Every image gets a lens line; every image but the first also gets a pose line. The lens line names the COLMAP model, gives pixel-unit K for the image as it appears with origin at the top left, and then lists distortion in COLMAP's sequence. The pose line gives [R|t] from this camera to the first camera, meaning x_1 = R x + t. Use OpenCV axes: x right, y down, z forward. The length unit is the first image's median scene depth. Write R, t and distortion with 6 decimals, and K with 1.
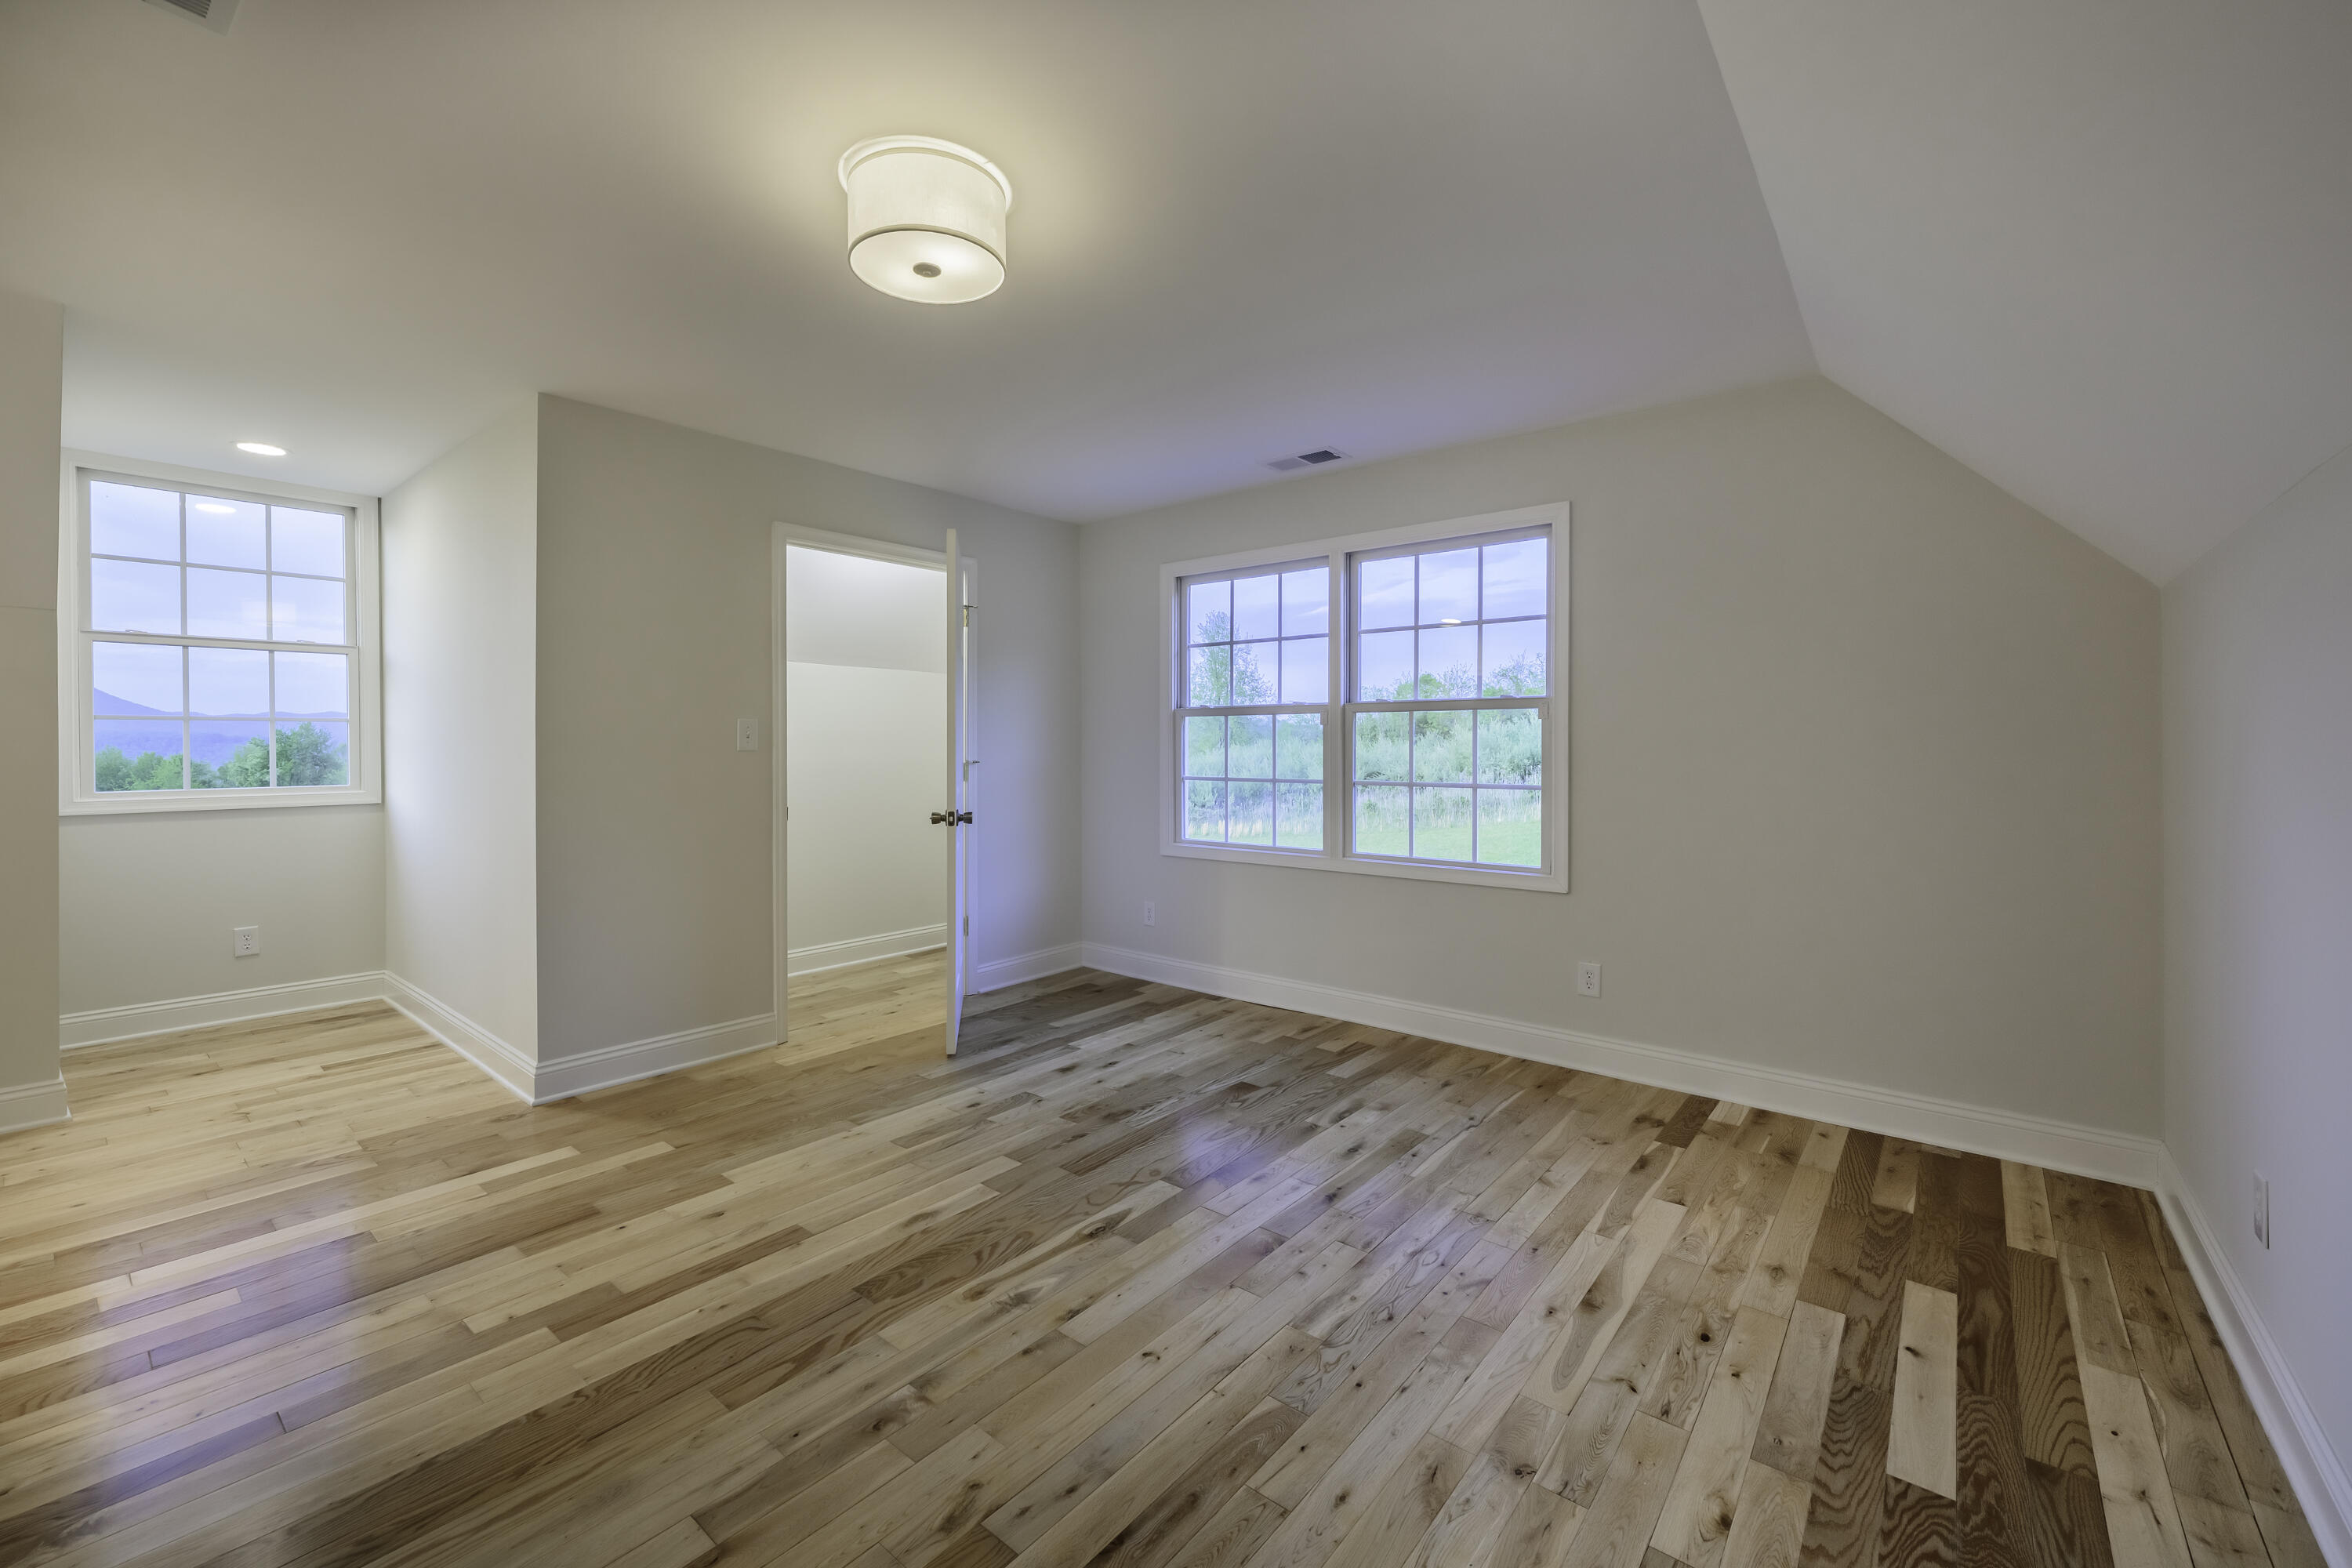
lens RADIAL K [[947.7, 0, 1149.9], [0, 947.7, 766.7], [0, 0, 1]] dist [-0.000956, -0.000018]
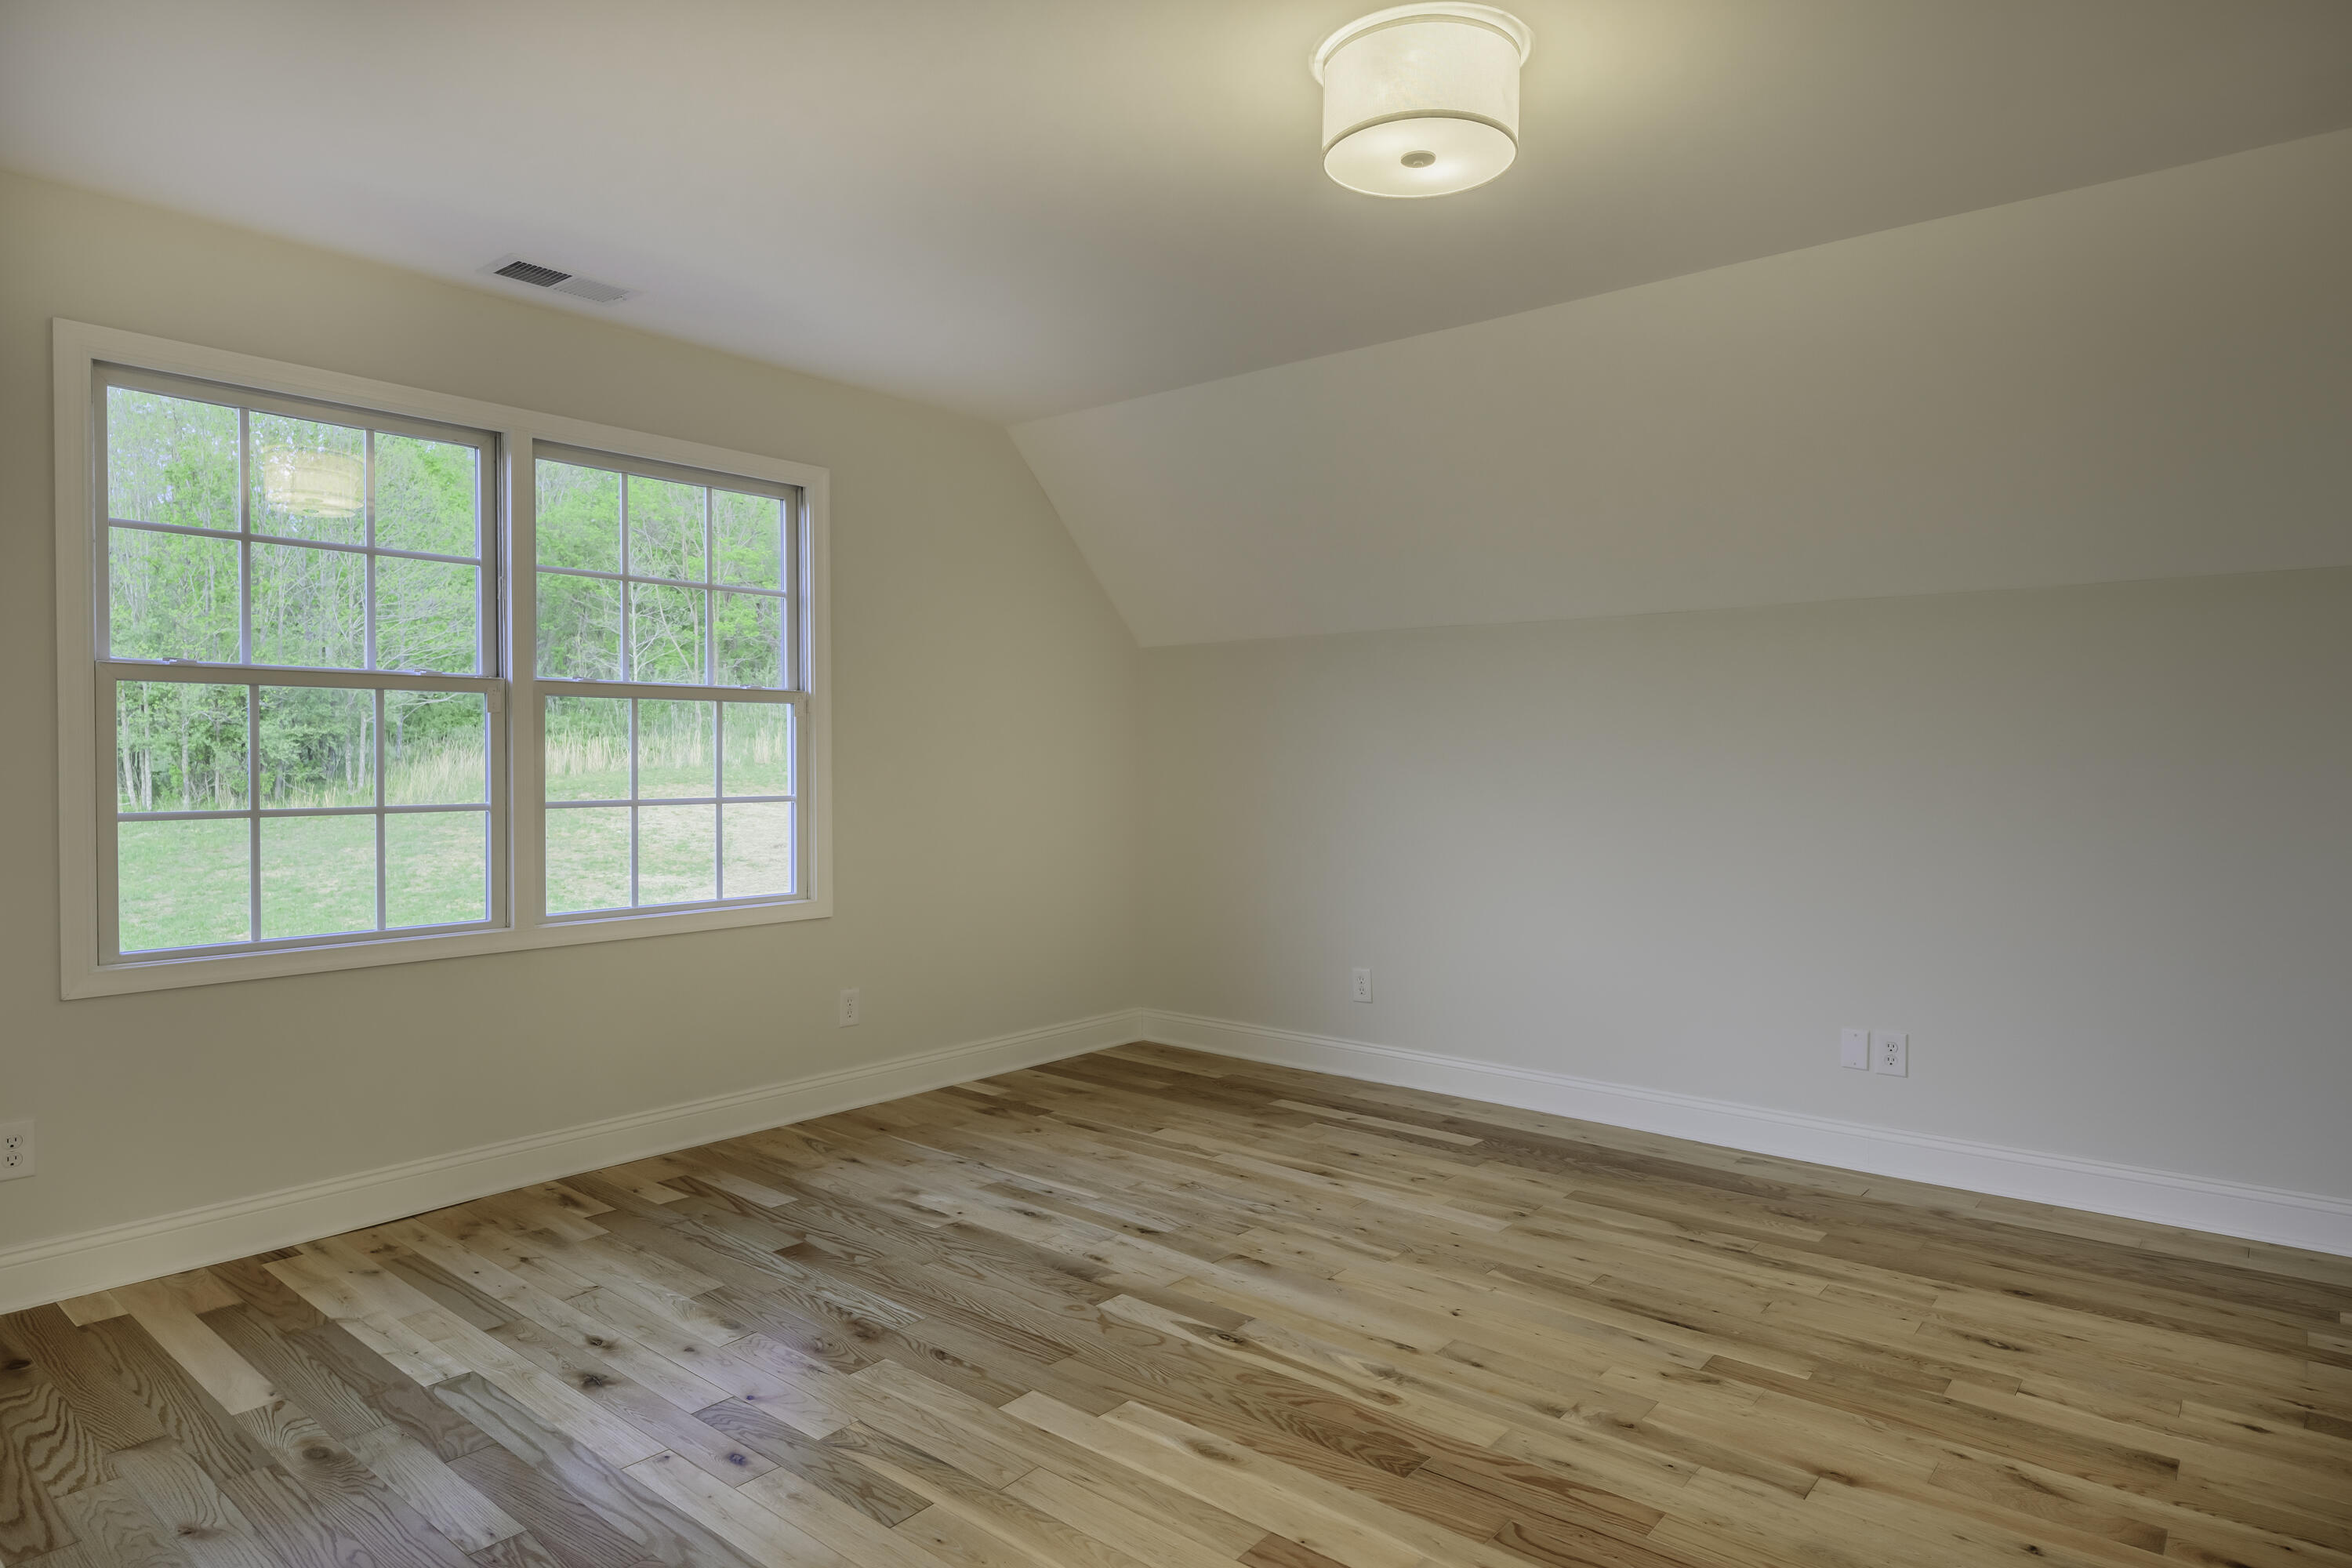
lens RADIAL K [[1343.7, 0, 1176.0], [0, 1343.7, 784.0], [0, 0, 1]] dist [0.004490, 0.001358]
pose [[0.001114, -0.022184, 0.999753, -0.960062], [0.014777, 0.999645, 0.022165, -0.008067], [-0.999890, 0.014749, 0.001441, 0.833911]]
